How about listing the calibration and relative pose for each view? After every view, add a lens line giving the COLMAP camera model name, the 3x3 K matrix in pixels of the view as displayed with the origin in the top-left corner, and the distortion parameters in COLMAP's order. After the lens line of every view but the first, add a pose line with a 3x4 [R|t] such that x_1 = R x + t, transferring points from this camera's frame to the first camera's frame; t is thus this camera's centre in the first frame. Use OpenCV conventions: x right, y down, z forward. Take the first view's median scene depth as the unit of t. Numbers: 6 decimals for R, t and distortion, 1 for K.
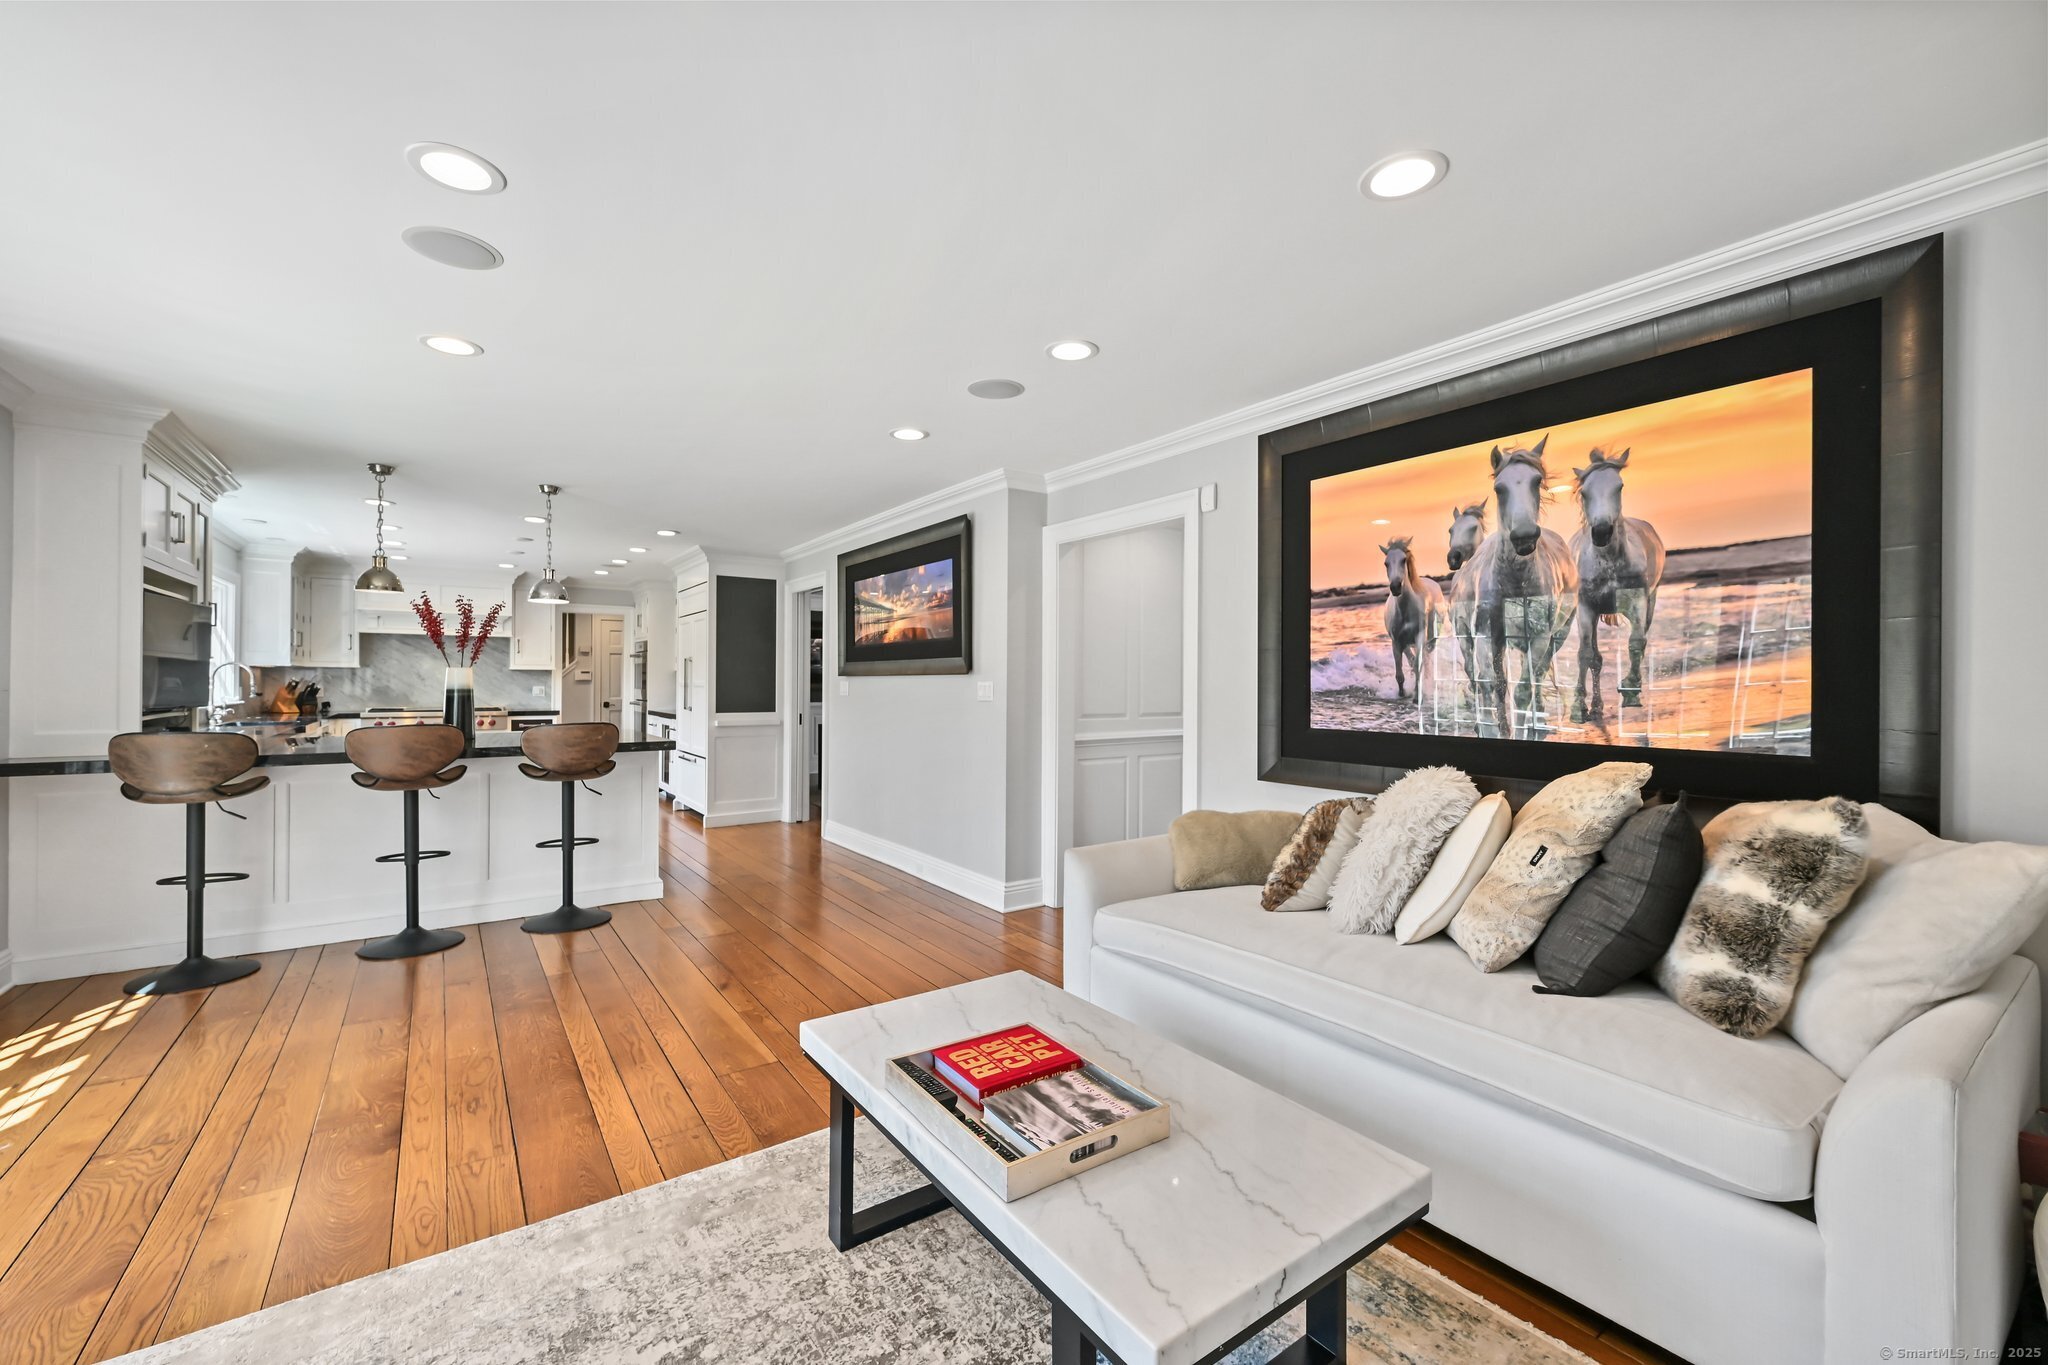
lens RADIAL K [[848.0, 0, 1033.1], [0, 848.0, 677.3], [0, 0, 1]] dist [0.000966, 0.000660]
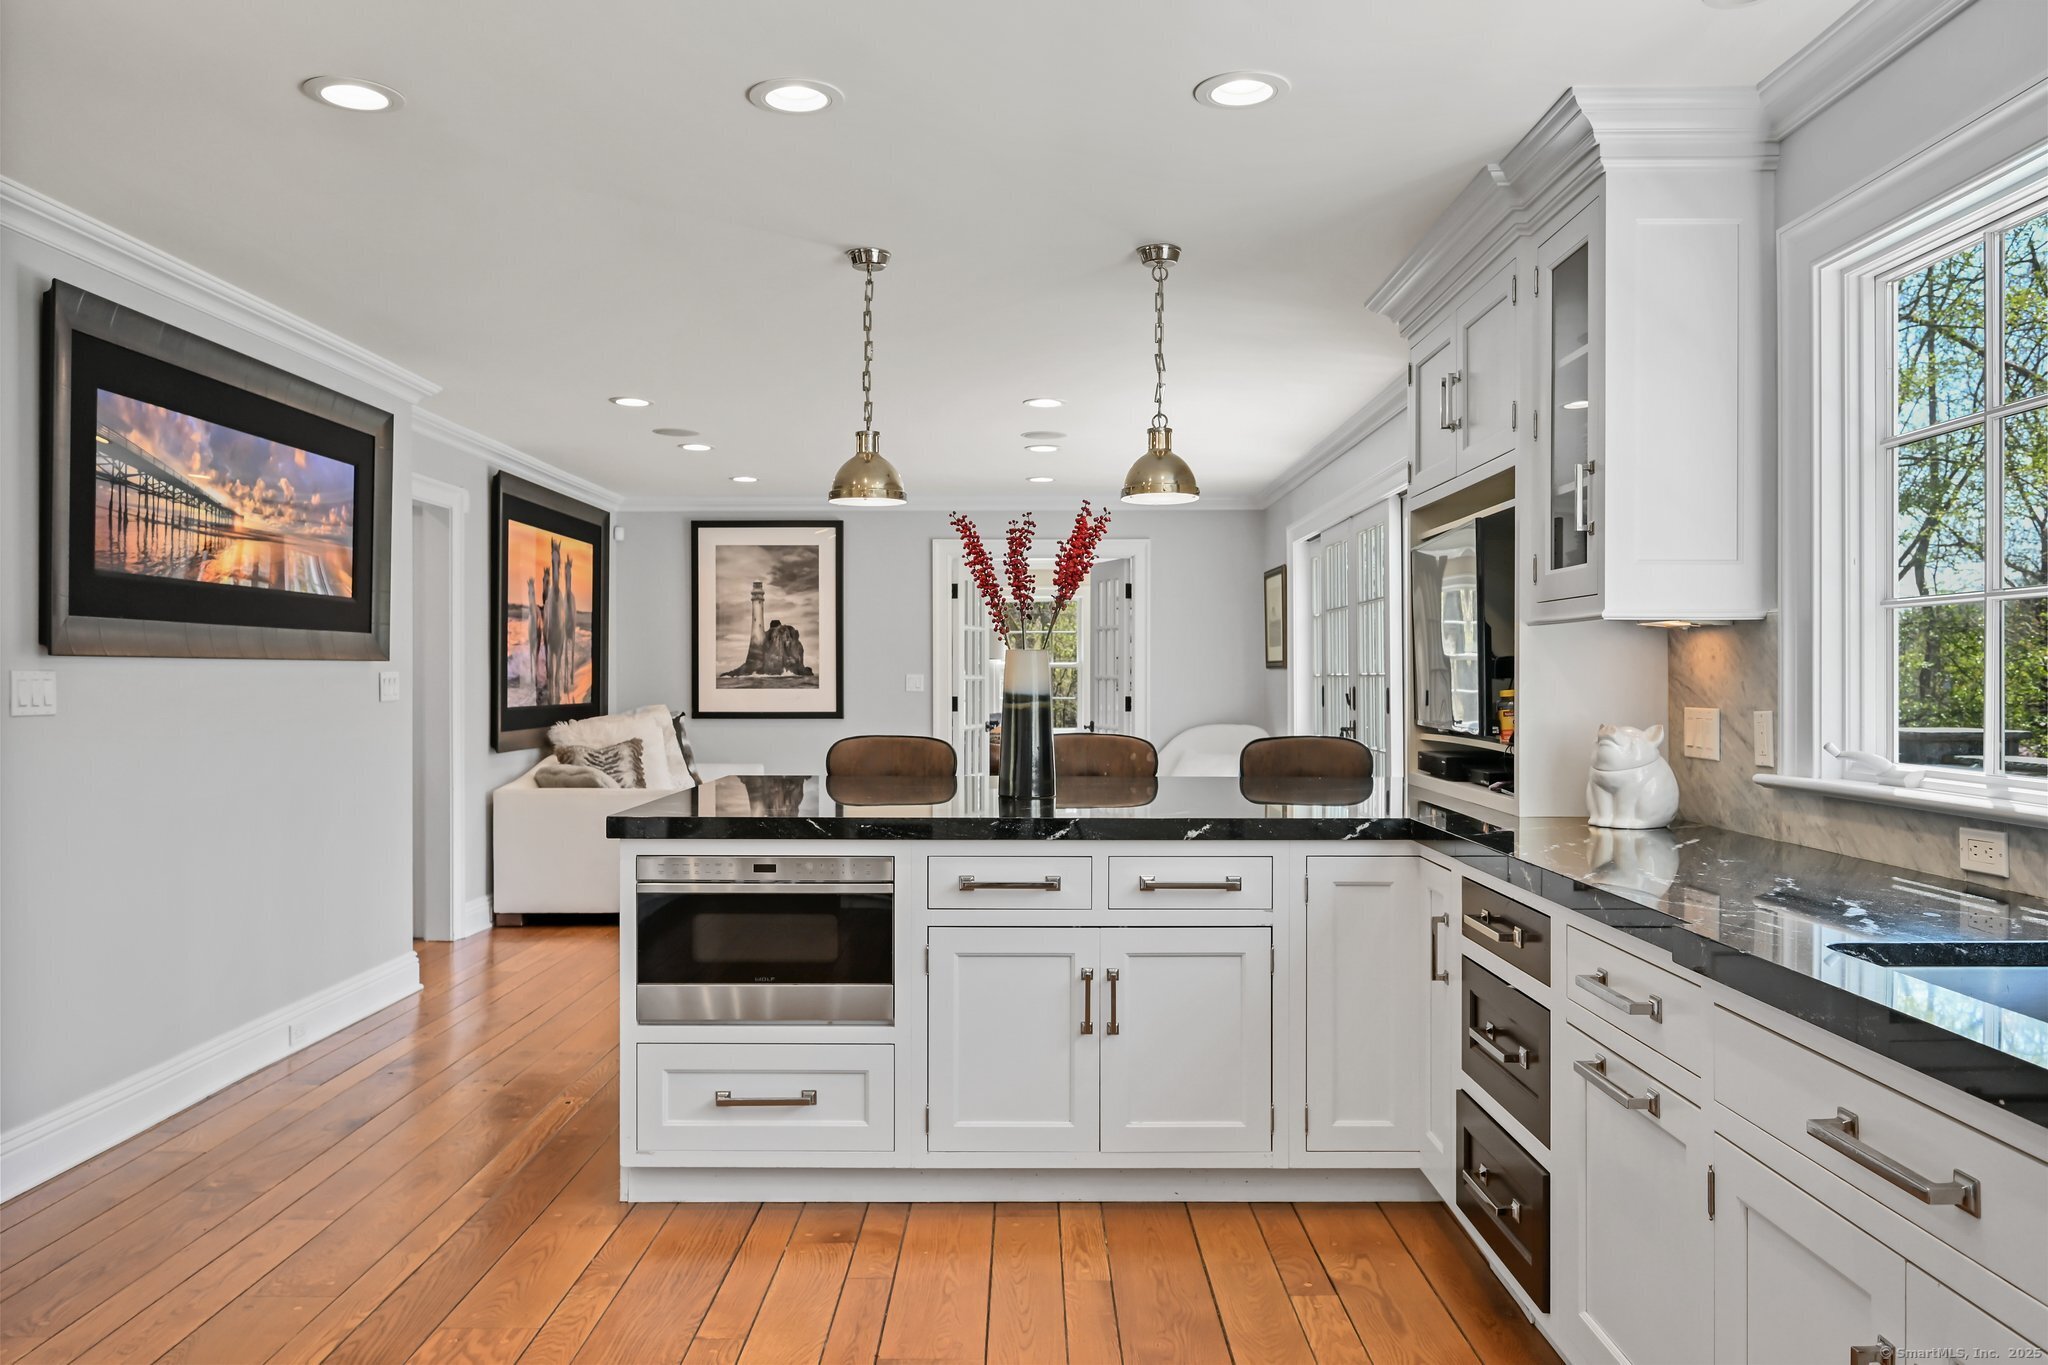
lens RADIAL K [[1445.8, 0, 1023.2], [0, 1445.8, 678.6], [0, 0, 1]] dist [-0.000698, -0.000018]
pose [[-0.819727, -0.006871, 0.572714, -1.300895], [-0.007037, 0.999973, 0.001925, 0.005743], [-0.572712, -0.002453, -0.819753, 1.906148]]
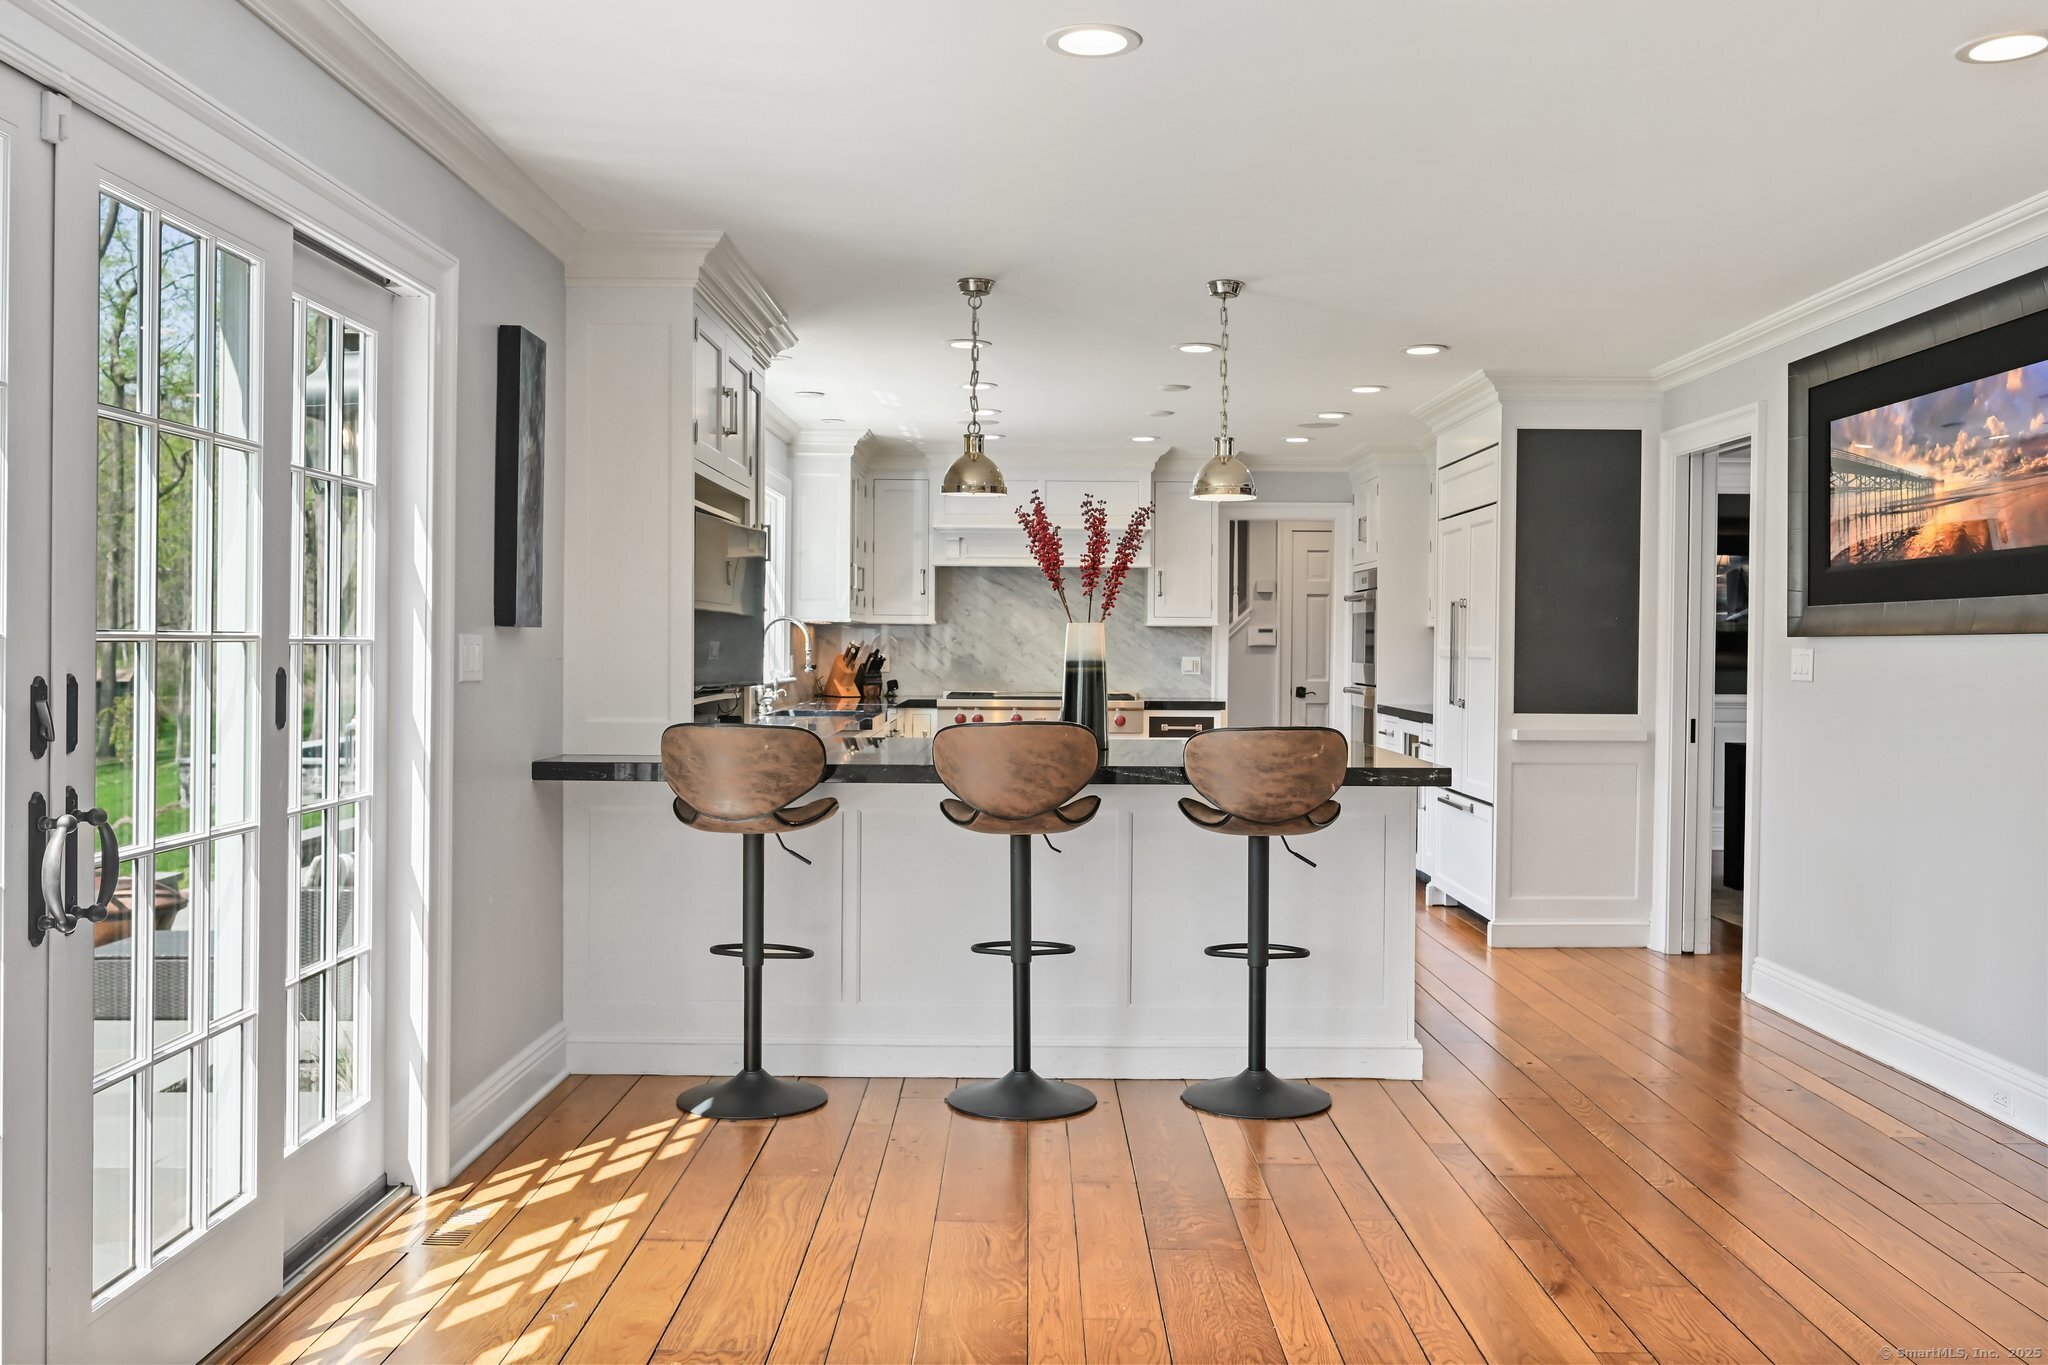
lens RADIAL K [[1777.3, 0, 1020.8], [0, 1777.3, 673.2], [0, 0, 1]] dist [0.009747, 0.011562]
pose [[0.813870, 0.010140, -0.580959, -0.023984], [0.000802, 0.999827, 0.018575, 0.000082], [0.581047, -0.015583, 0.813721, 0.010908]]
